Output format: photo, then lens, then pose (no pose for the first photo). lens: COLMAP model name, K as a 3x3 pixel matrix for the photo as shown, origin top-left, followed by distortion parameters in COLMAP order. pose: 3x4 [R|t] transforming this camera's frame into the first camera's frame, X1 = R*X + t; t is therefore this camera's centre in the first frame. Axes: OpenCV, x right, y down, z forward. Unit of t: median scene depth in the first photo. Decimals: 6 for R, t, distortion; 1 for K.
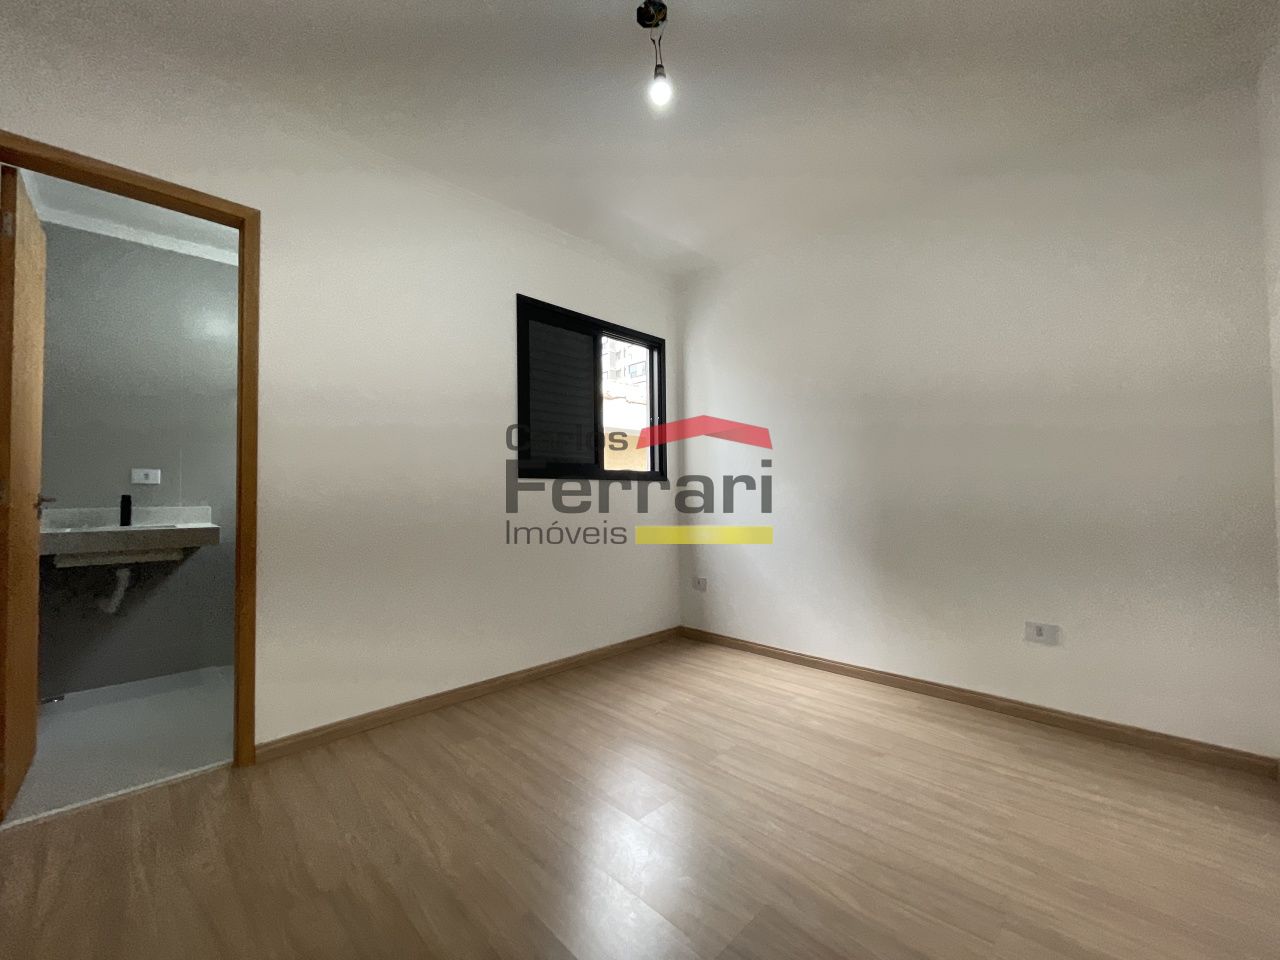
lens RADIAL K [[522.8, 0, 642.0], [0, 522.8, 482.3], [0, 0, 1]] dist [-0.000011, 0.000283]
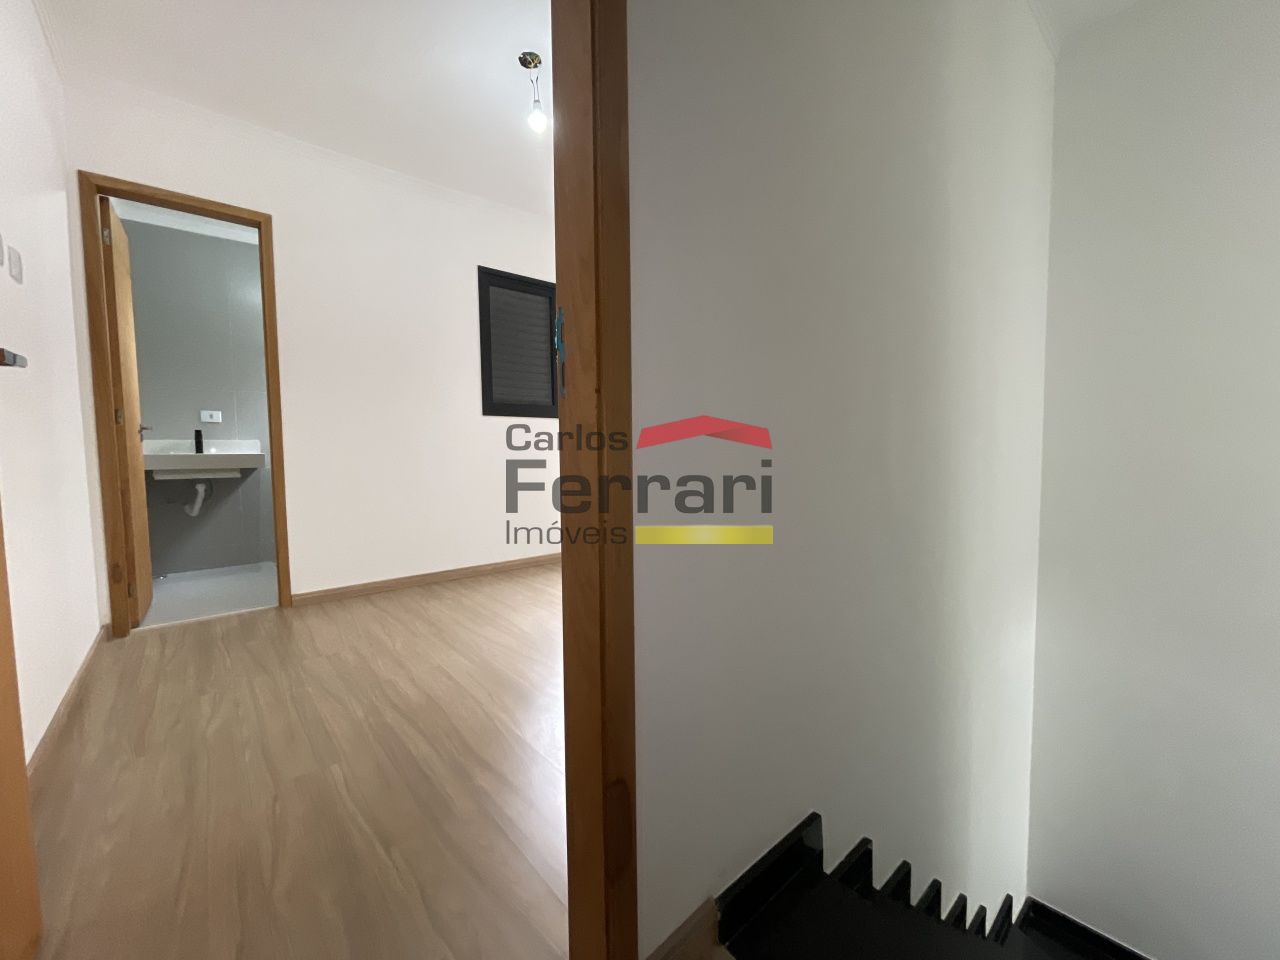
lens RADIAL K [[522.8, 0, 642.0], [0, 522.8, 482.3], [0, 0, 1]] dist [-0.000011, 0.000283]
pose [[0.996863, 0.004791, -0.078996, 0.305495], [0.002479, 0.995786, 0.091671, 0.047235], [0.079103, -0.091579, 0.992651, -0.302224]]
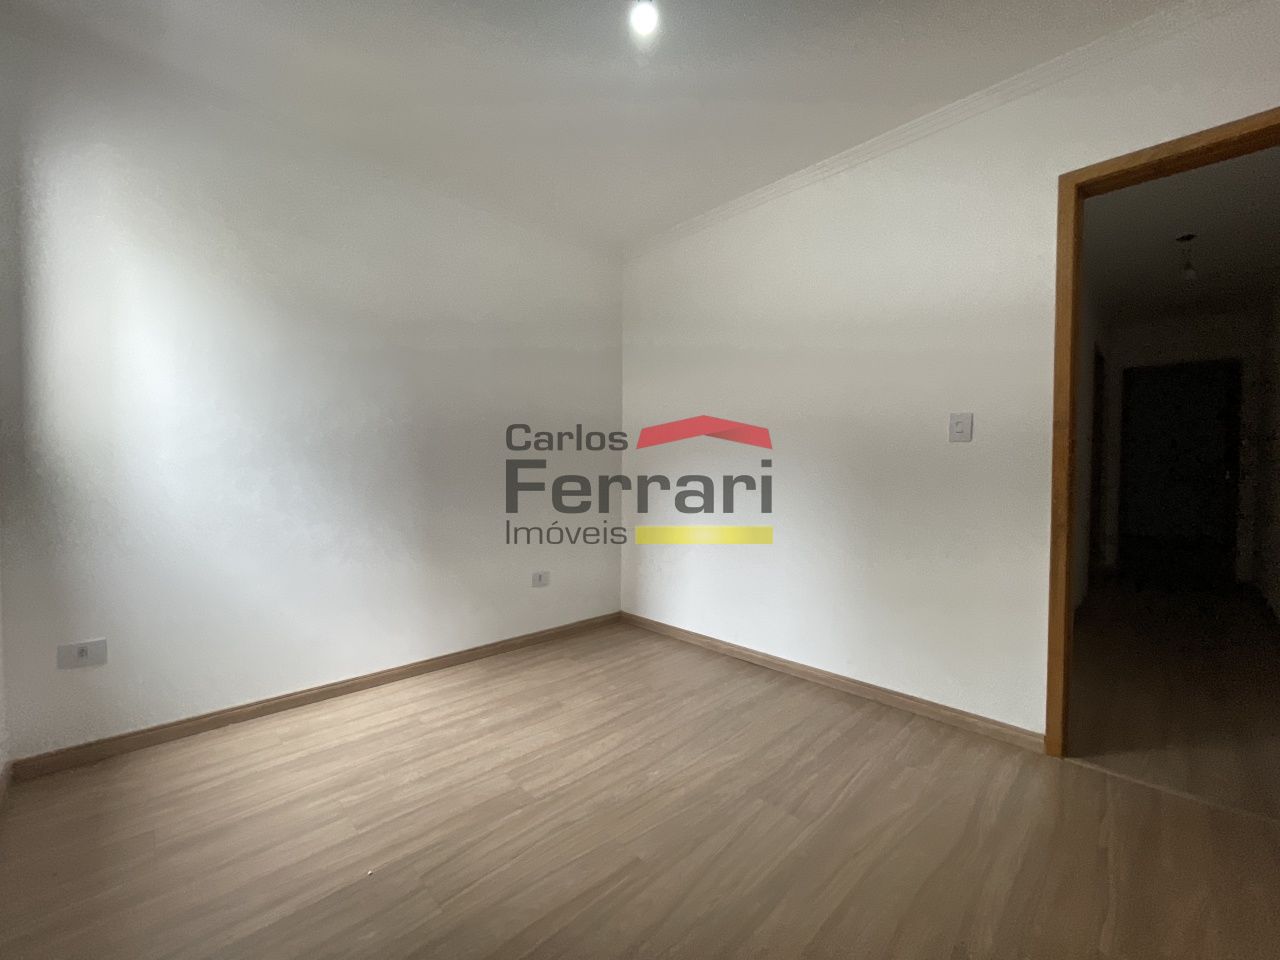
lens RADIAL K [[522.8, 0, 642.0], [0, 522.8, 482.3], [0, 0, 1]] dist [-0.000011, 0.000283]
pose [[0.019625, -0.010160, 0.999756, -0.588611], [-0.025468, 0.999619, 0.010658, 0.013904], [-0.999483, -0.025671, 0.019358, 0.694650]]
